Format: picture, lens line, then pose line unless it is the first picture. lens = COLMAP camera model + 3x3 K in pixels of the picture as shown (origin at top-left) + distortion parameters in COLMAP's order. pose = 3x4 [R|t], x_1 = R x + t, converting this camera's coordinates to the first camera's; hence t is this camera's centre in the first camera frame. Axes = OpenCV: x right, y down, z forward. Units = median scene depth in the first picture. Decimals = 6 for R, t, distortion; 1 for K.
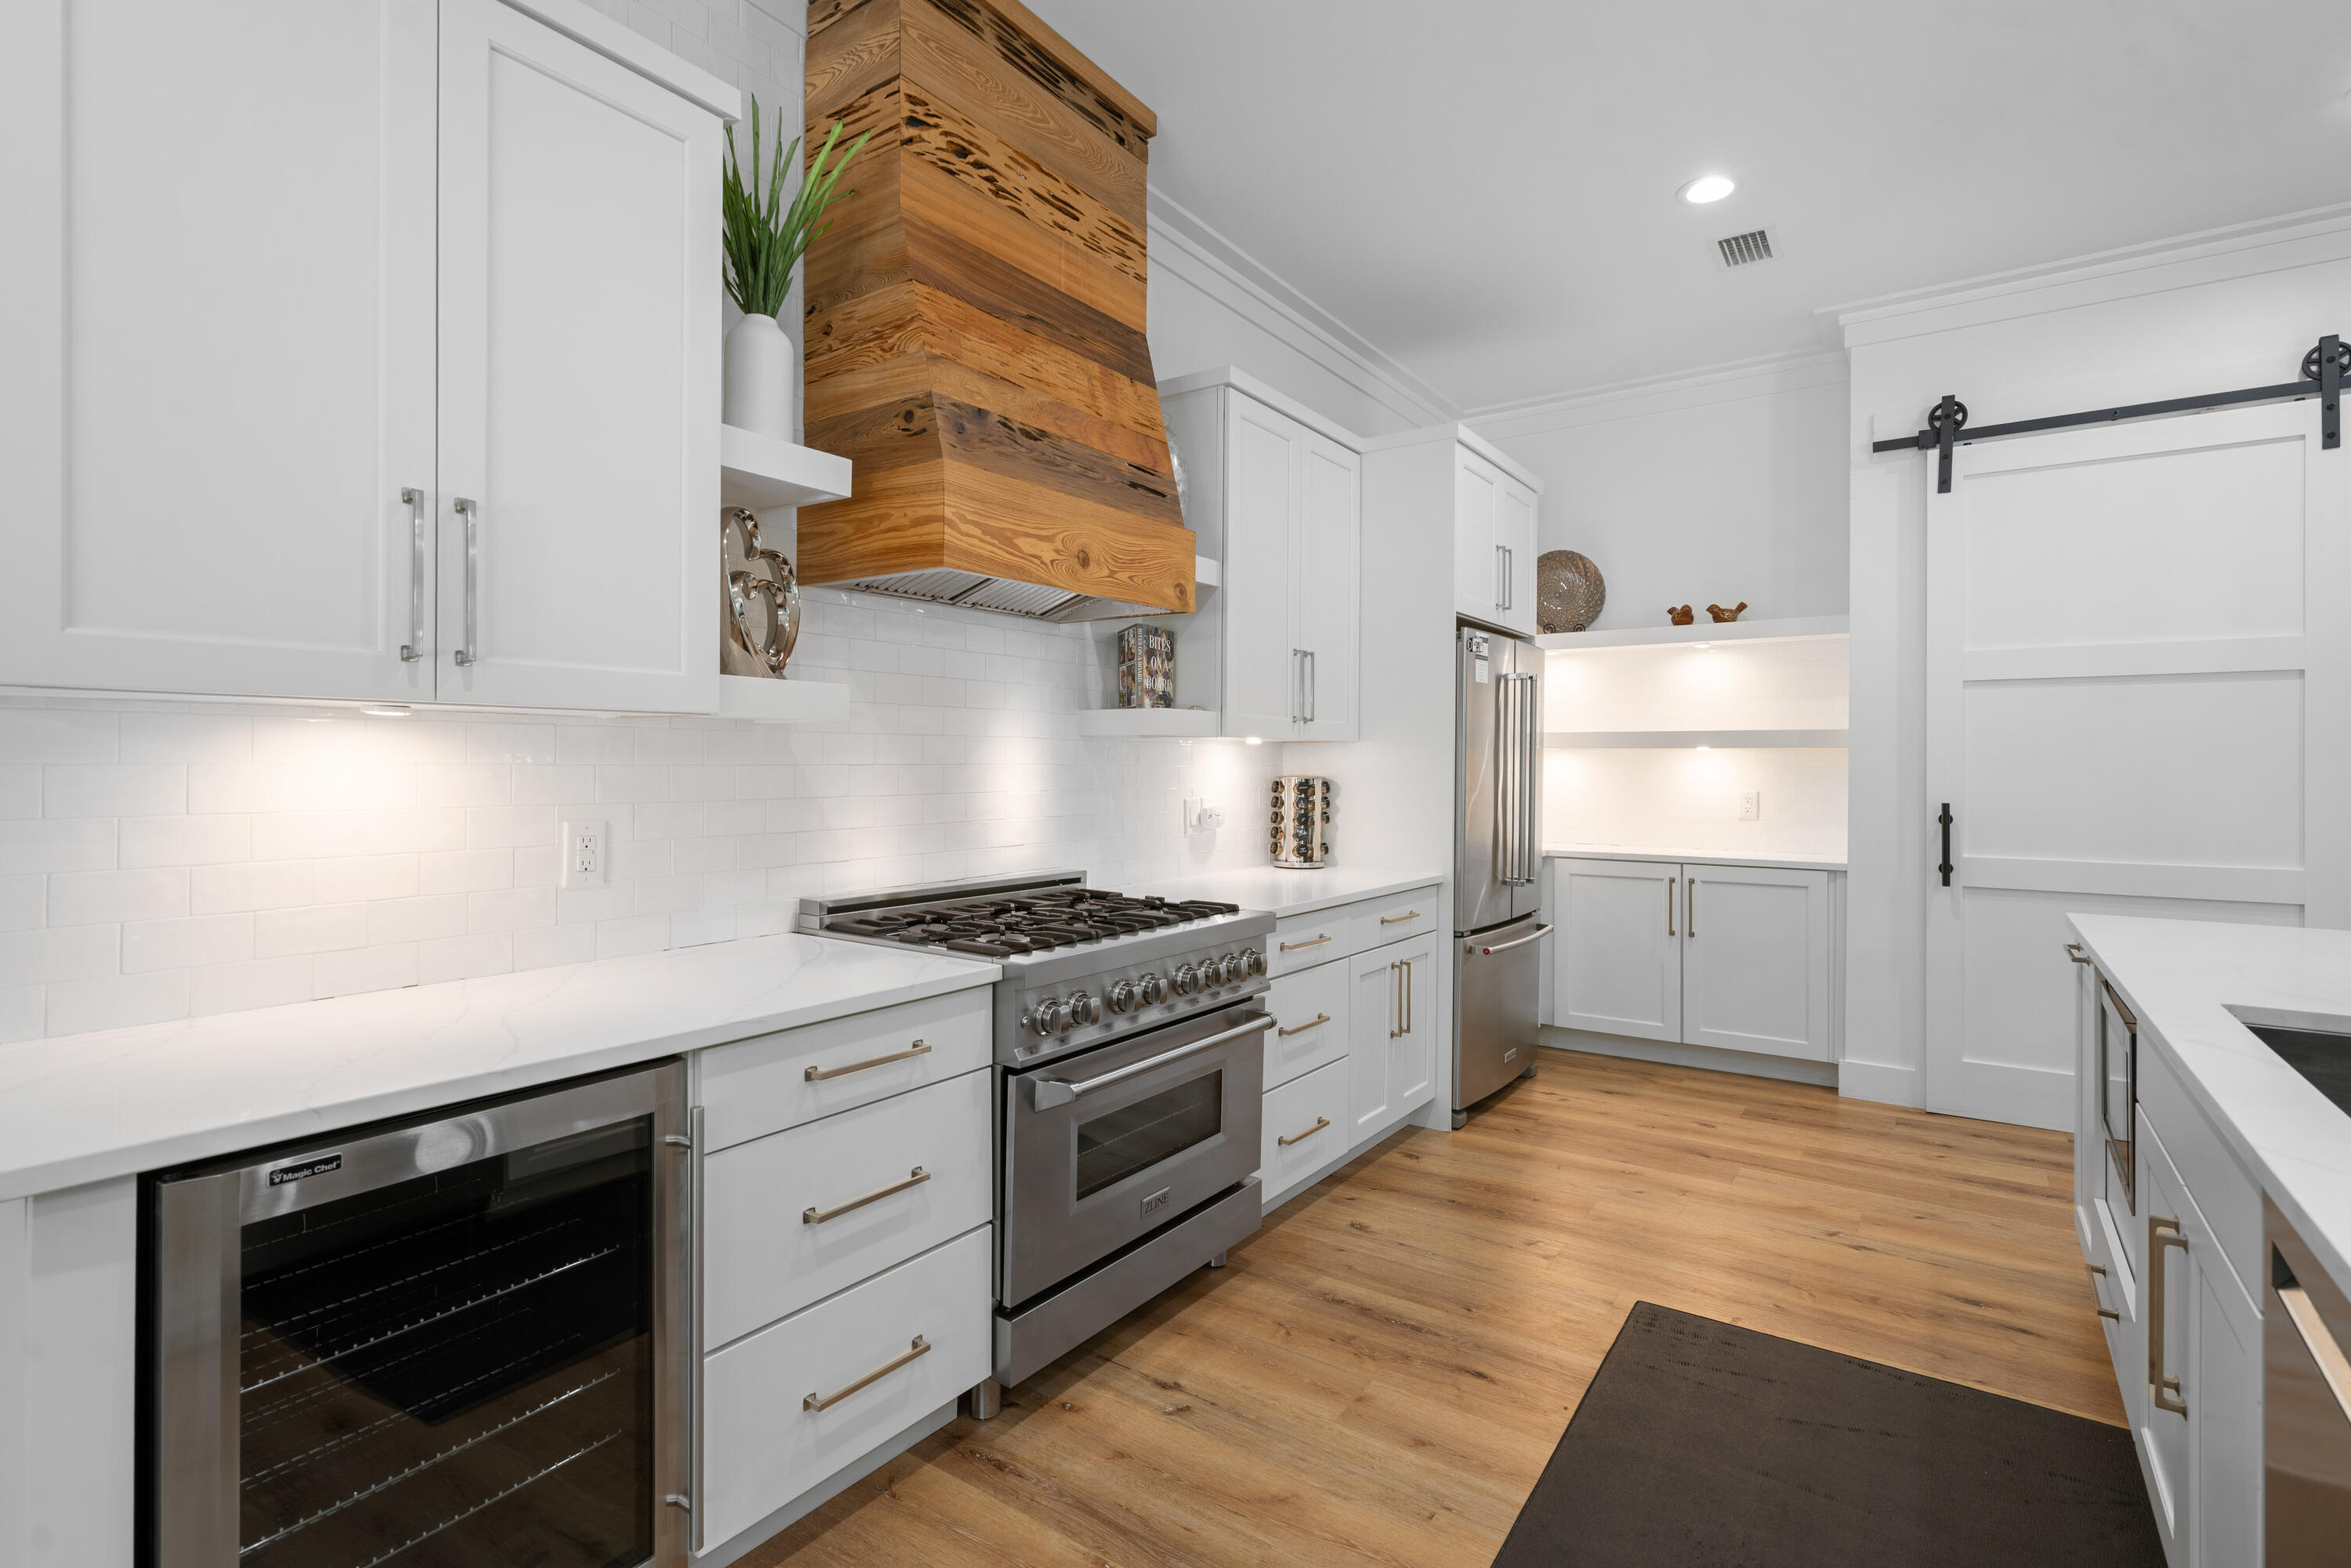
lens RADIAL K [[1084.8, 0, 1178.7], [0, 1084.8, 769.3], [0, 0, 1]] dist [-0.013590, 0.004780]
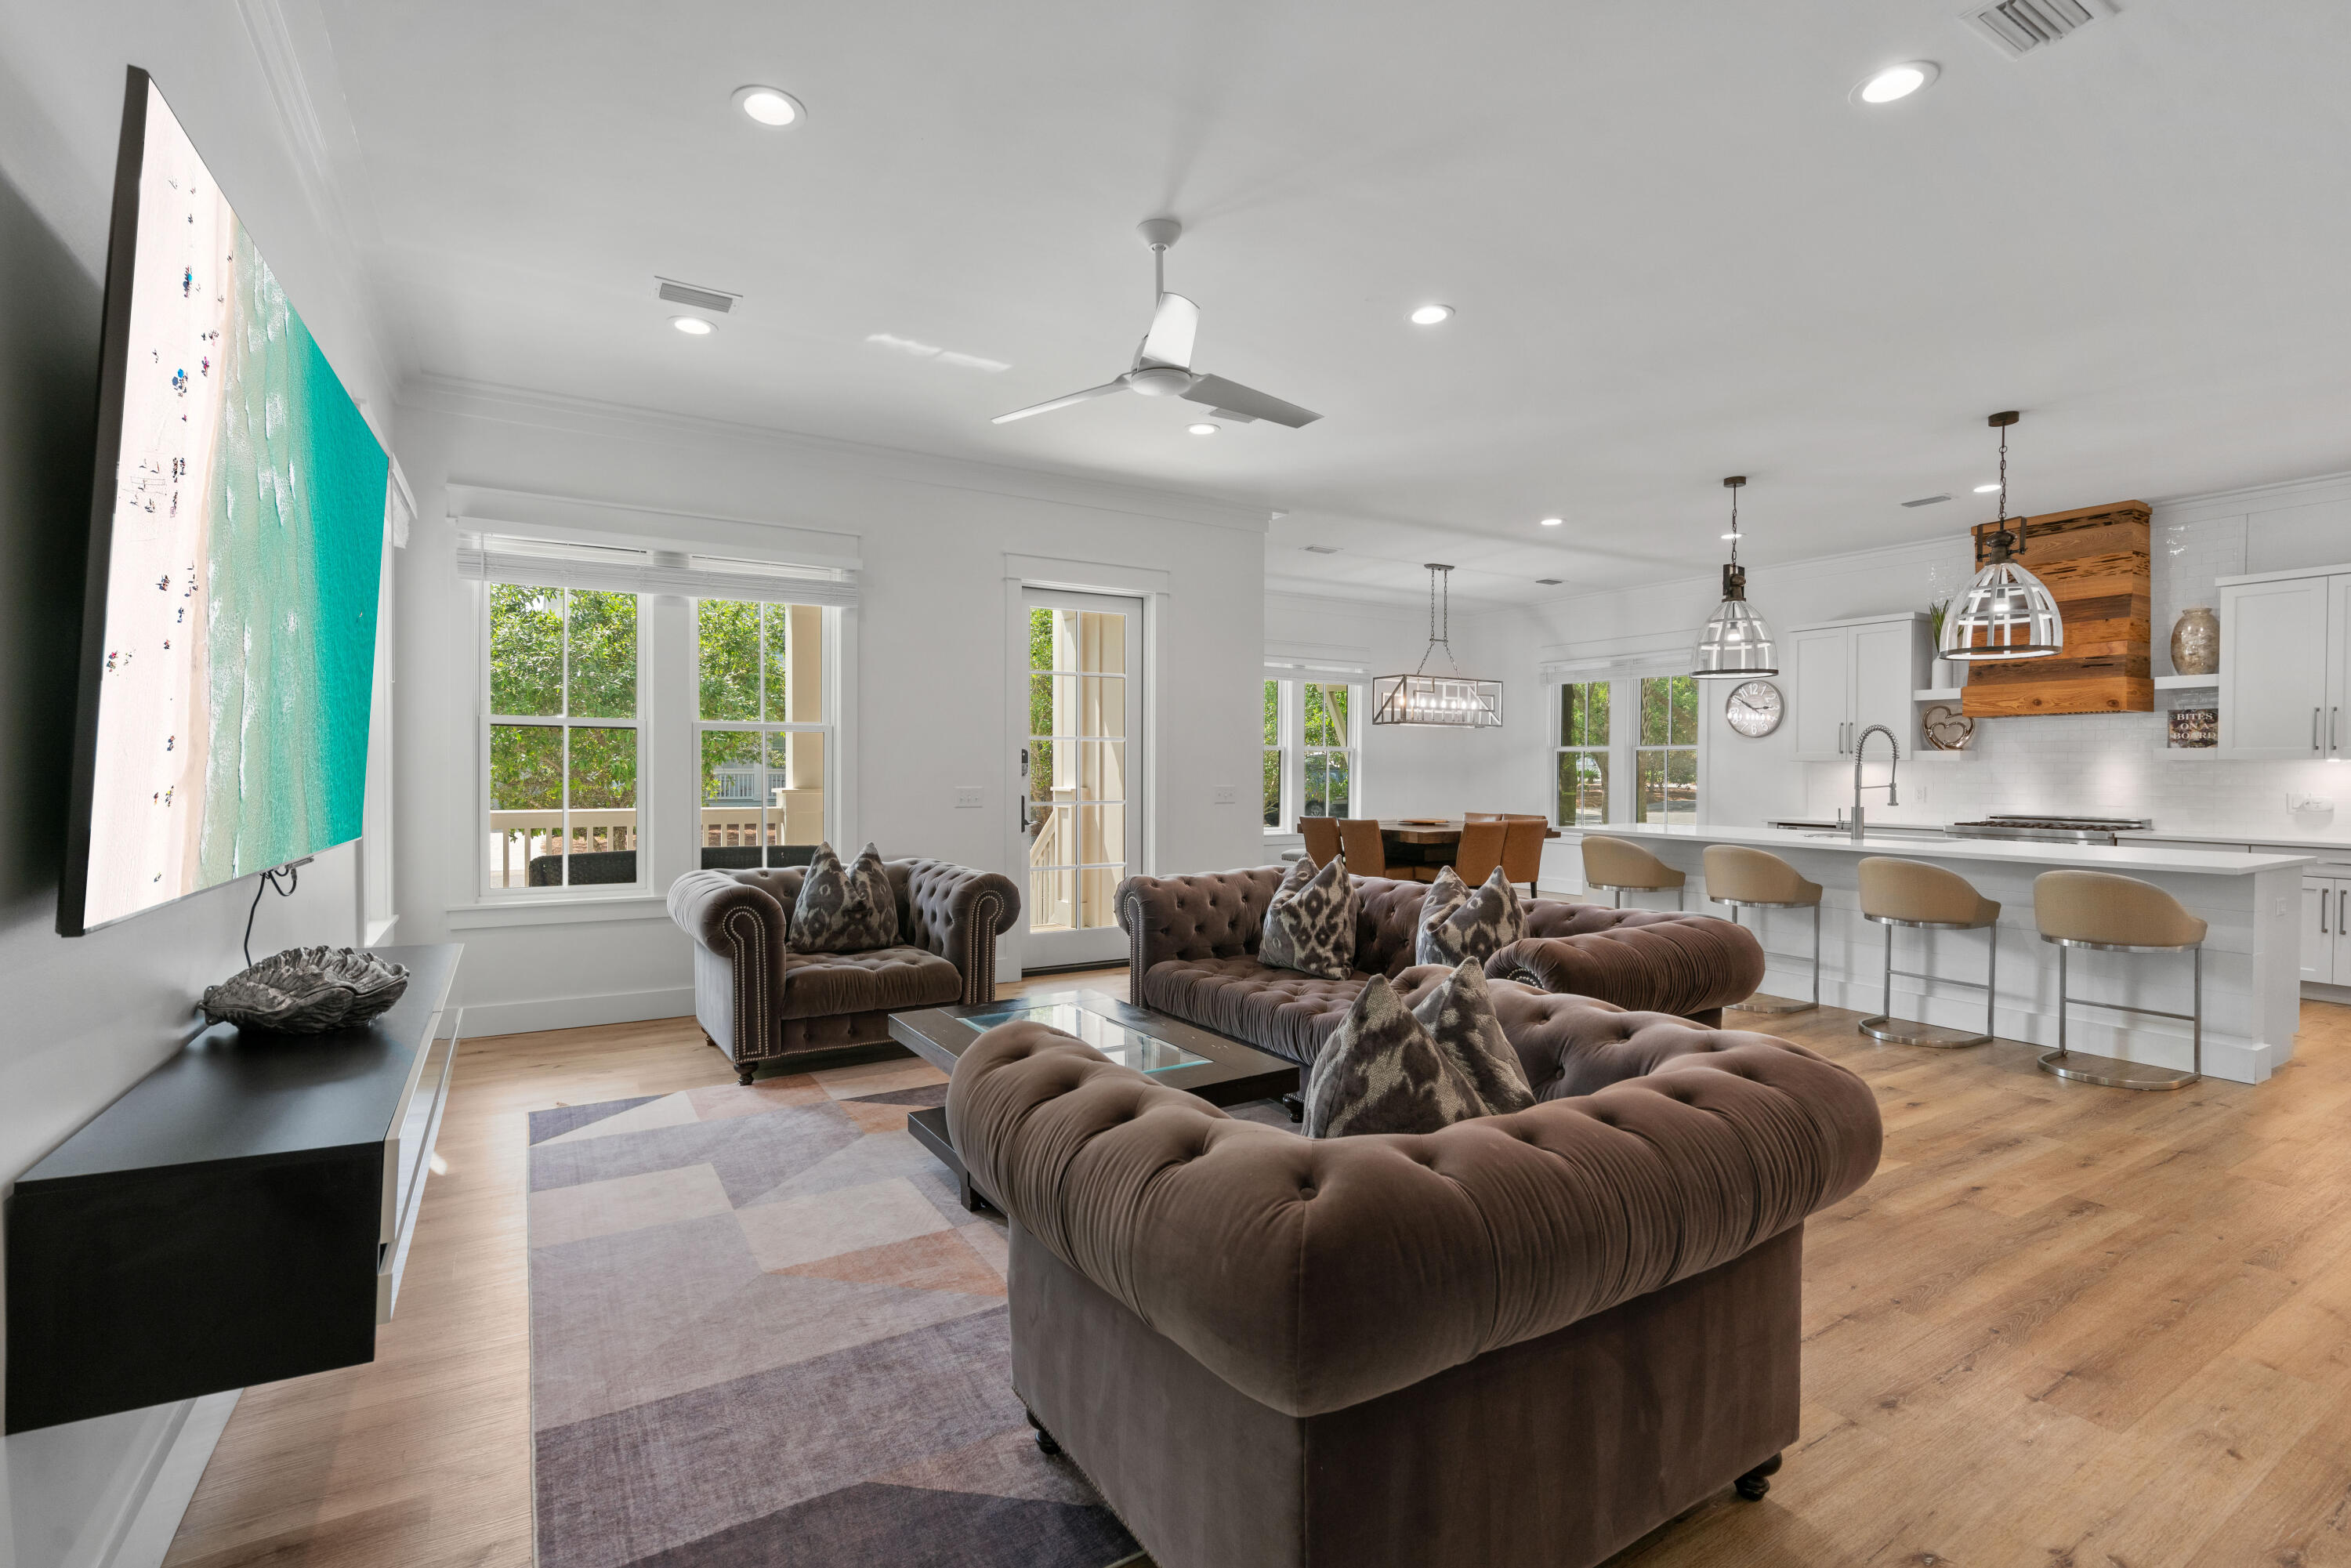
lens RADIAL K [[1084.8, 0, 1137.4], [0, 1084.8, 785.4], [0, 0, 1]] dist [-0.013590, 0.004780]
pose [[-0.406694, 0.004447, -0.913554, 2.835861], [-0.010376, 0.999901, 0.009486, 0.021759], [0.913506, 0.013337, -0.406607, -0.028906]]
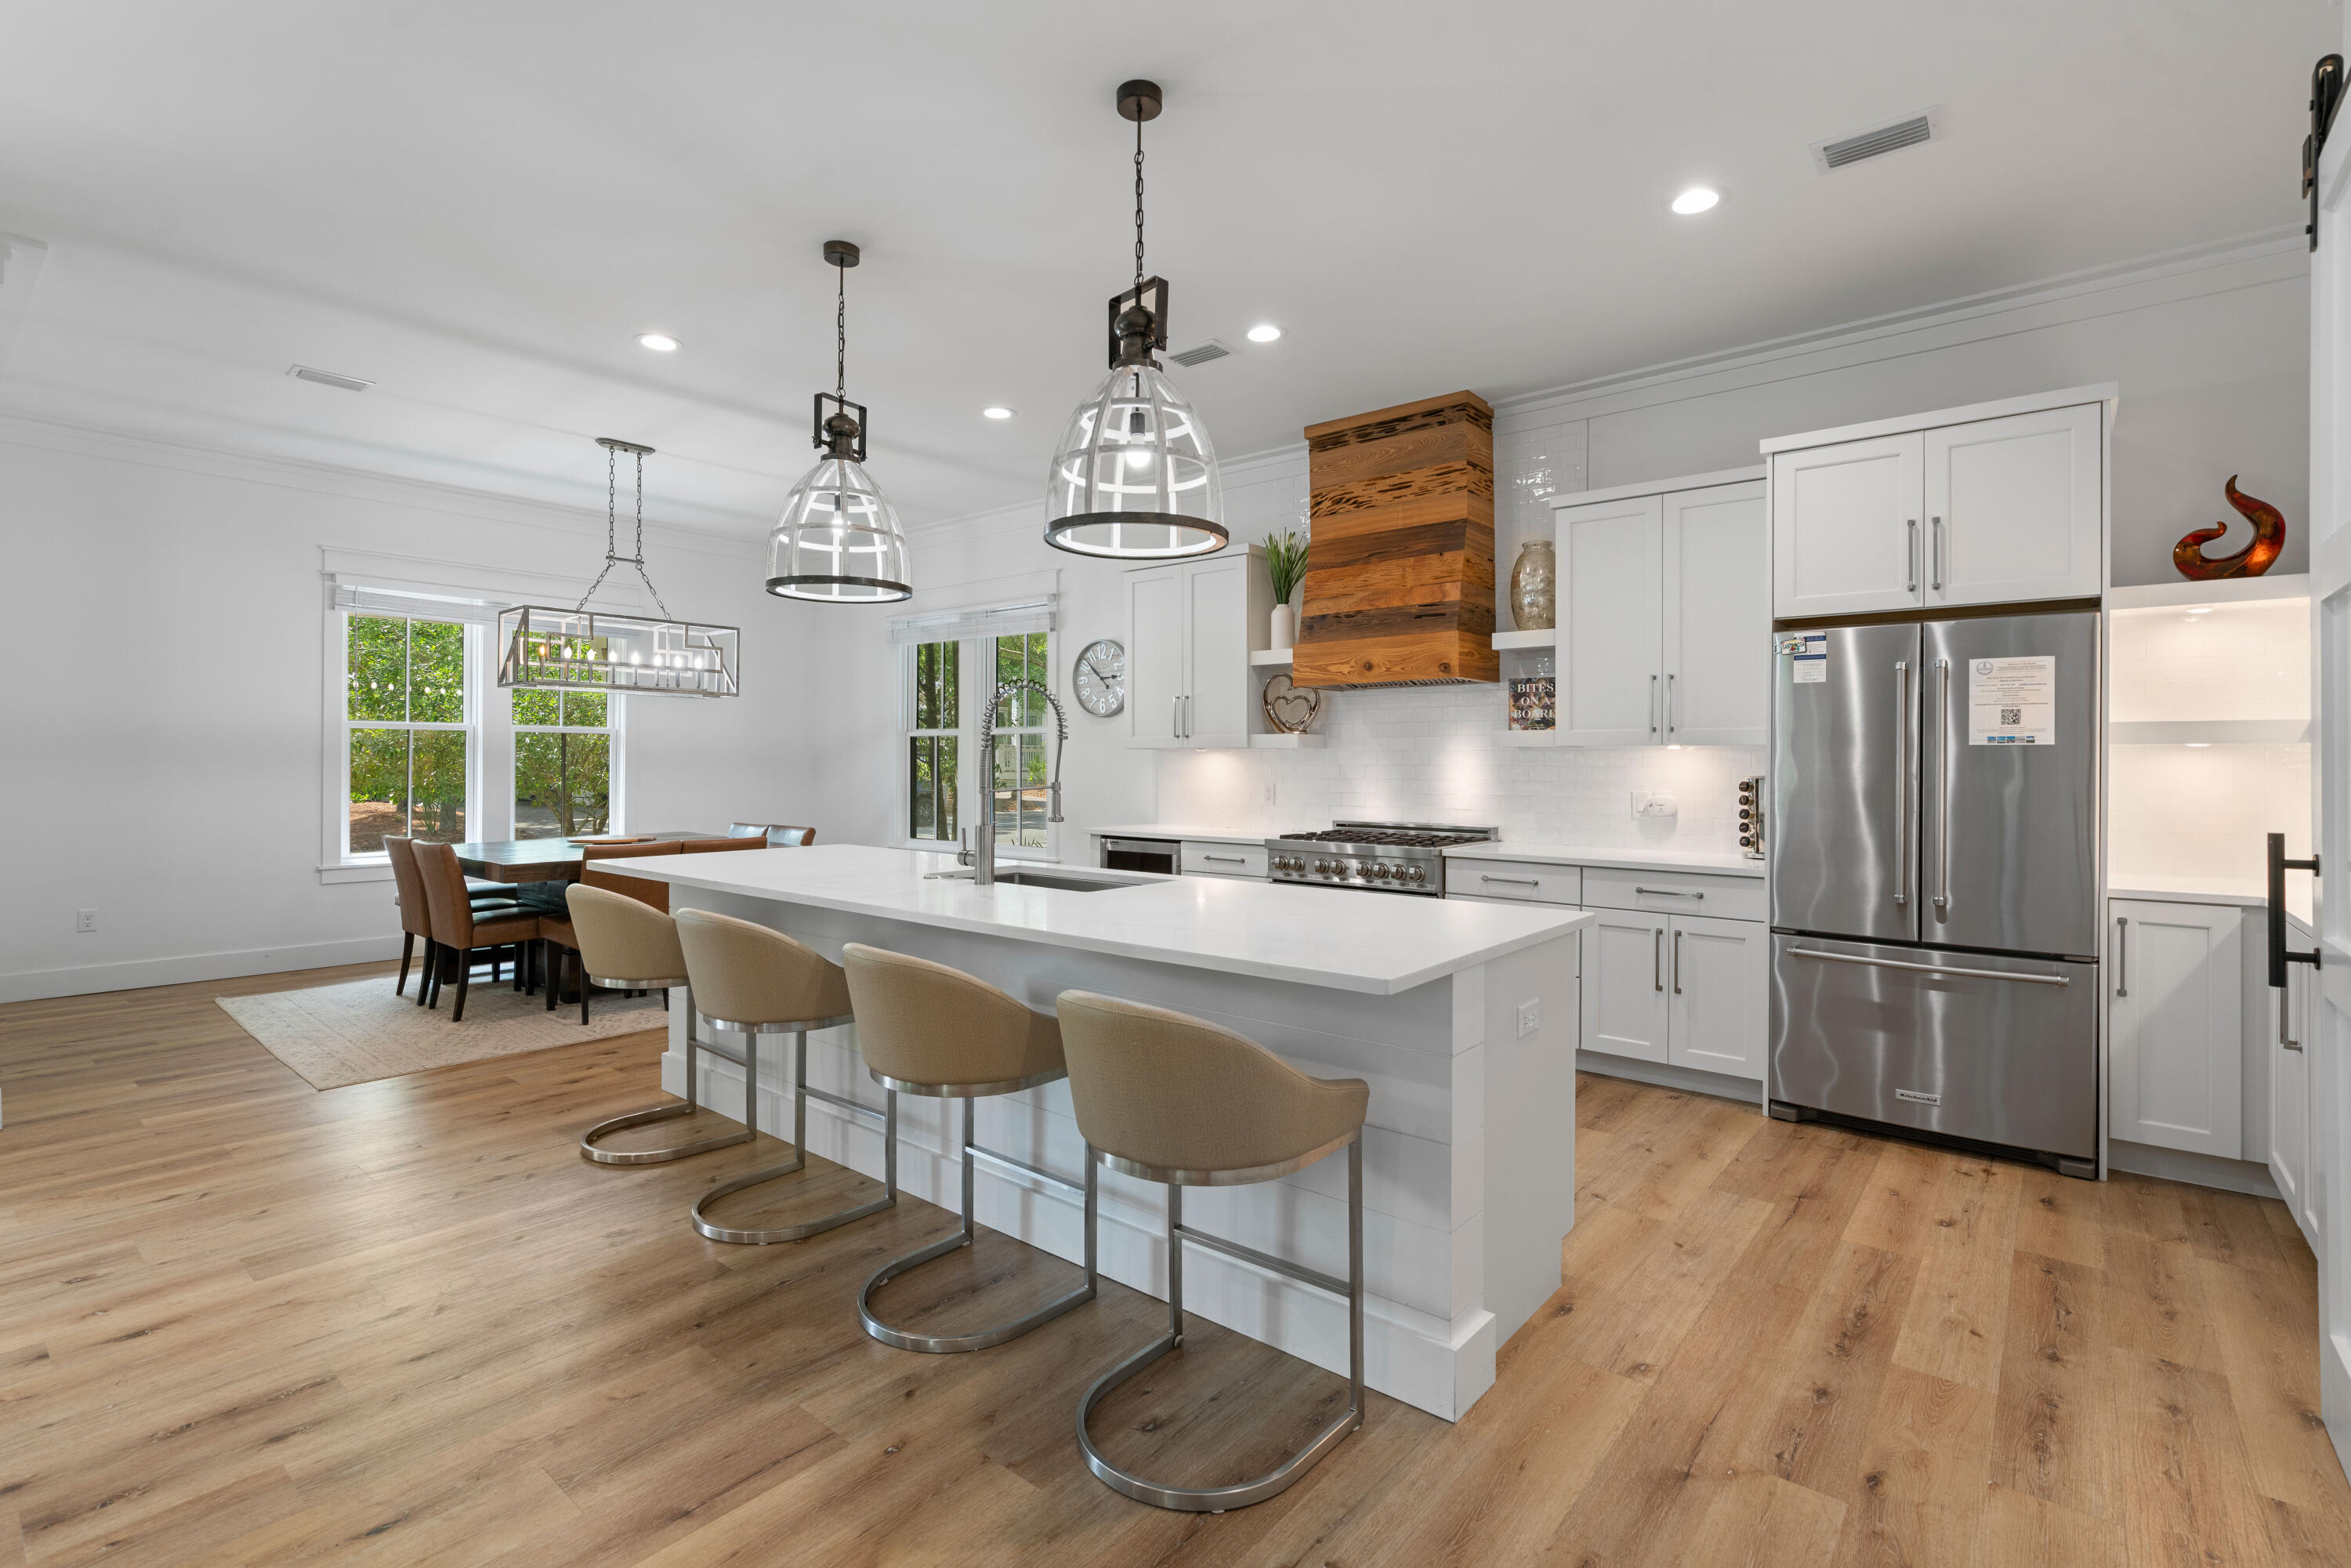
lens RADIAL K [[1084.8, 0, 1144.2], [0, 1084.8, 768.3], [0, 0, 1]] dist [-0.013590, 0.004780]
pose [[-0.093328, -0.001758, -0.995634, 1.639613], [-0.011497, 0.999934, -0.000688, 0.008443], [0.995569, 0.011383, -0.093342, 0.610192]]
